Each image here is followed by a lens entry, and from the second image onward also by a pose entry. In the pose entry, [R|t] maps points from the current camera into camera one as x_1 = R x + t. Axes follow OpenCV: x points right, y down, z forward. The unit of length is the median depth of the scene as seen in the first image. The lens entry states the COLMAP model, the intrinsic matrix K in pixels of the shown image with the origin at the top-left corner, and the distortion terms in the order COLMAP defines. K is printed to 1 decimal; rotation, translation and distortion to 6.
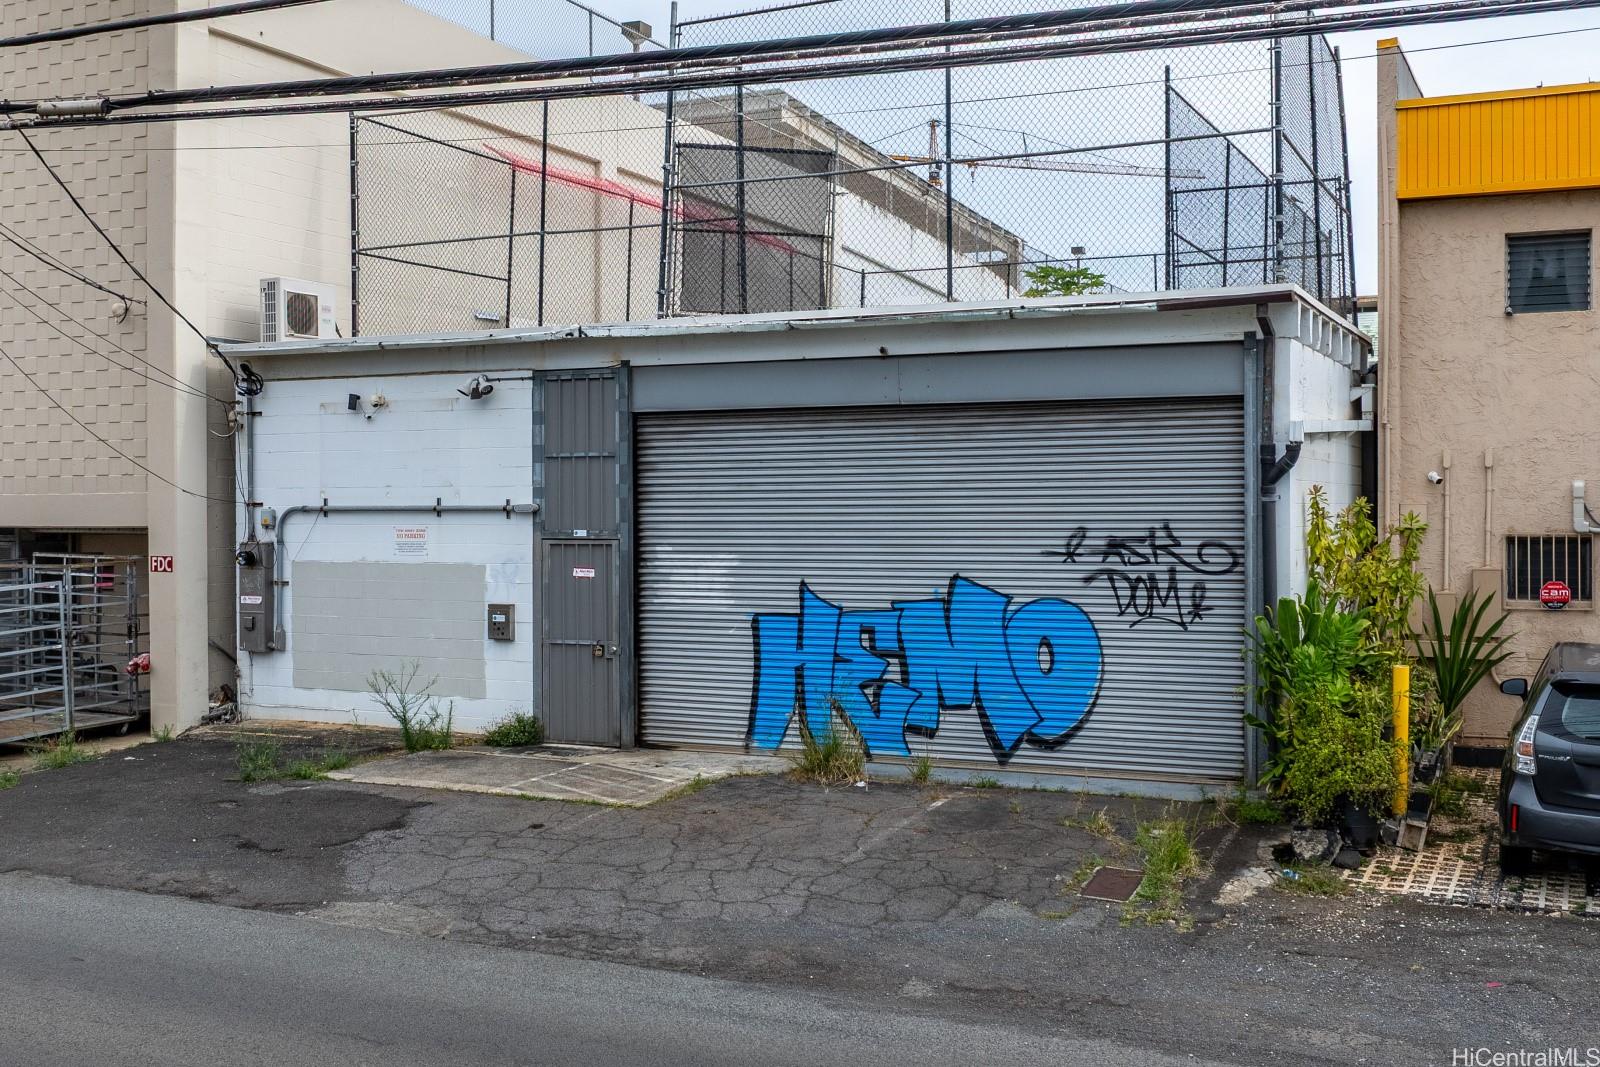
lens RADIAL K [[1611.9, 0, 863.9], [0, 1611.9, 531.7], [0, 0, 1]] dist [-0.038679, -0.008004]
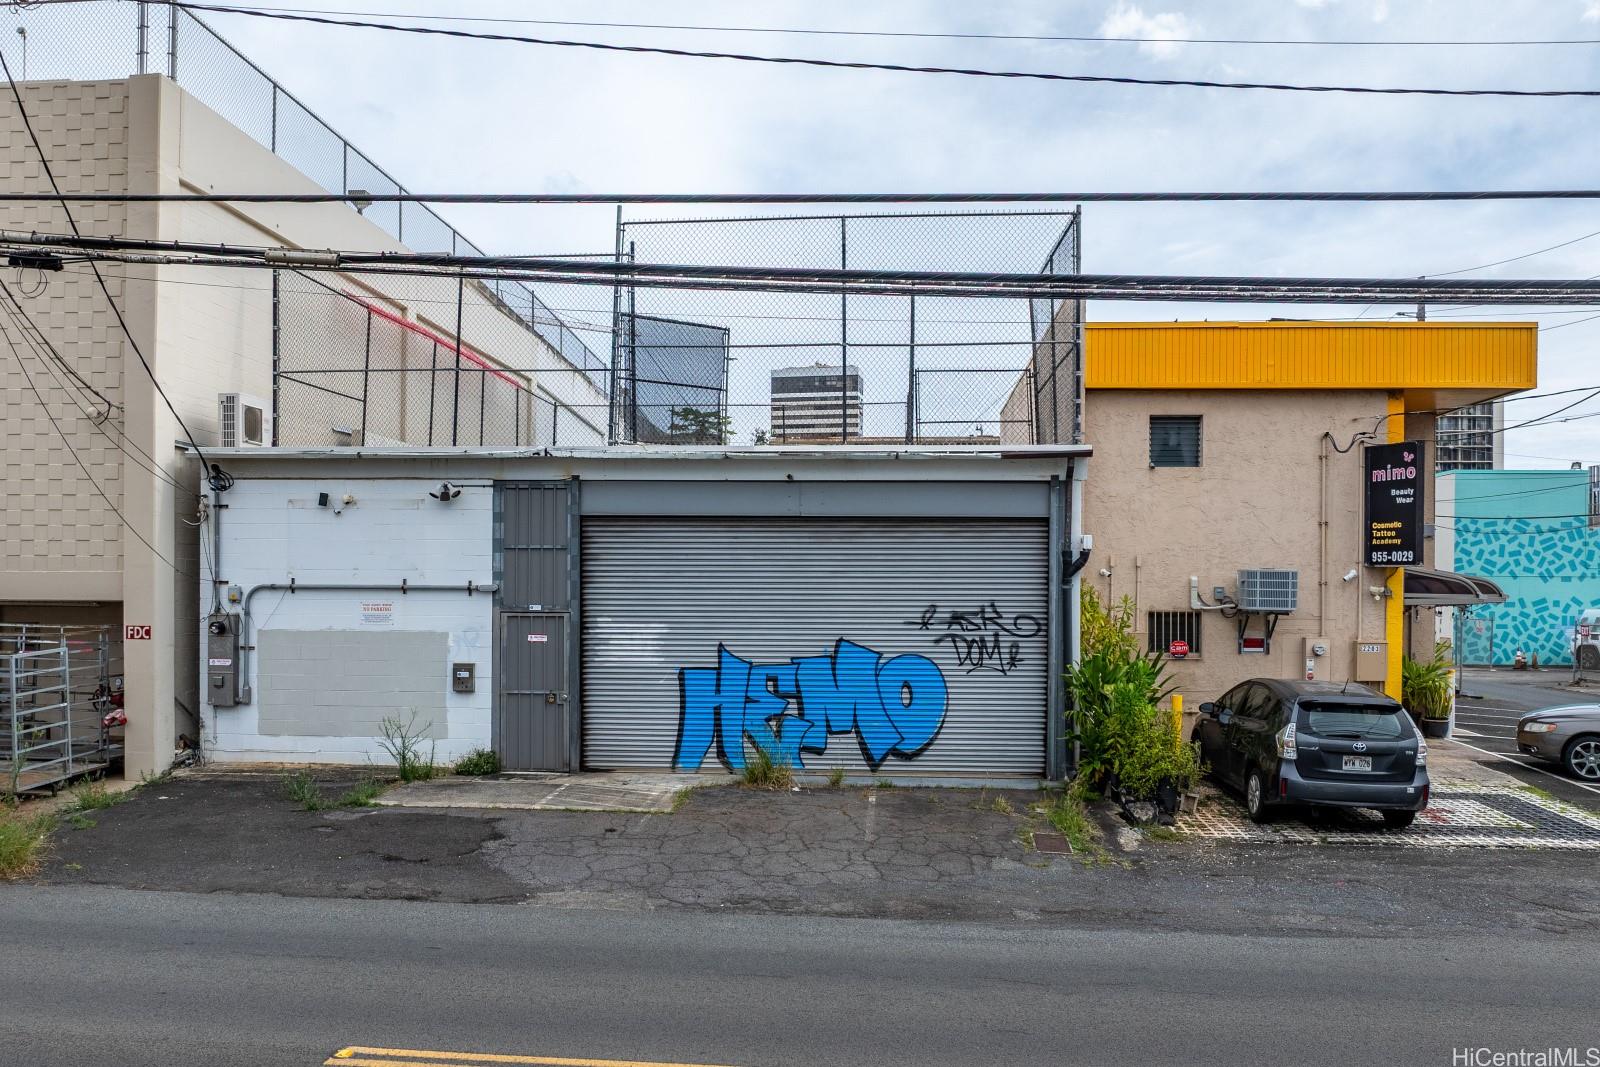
lens RADIAL K [[1244.6, 0, 791.2], [0, 1244.6, 603.3], [0, 0, 1]] dist [-0.040403, -0.003075]
pose [[0.942578, 0.004550, 0.333955, -0.340870], [-0.004005, 0.999989, -0.002322, -0.001107], [-0.333962, 0.000851, 0.942586, -0.009033]]
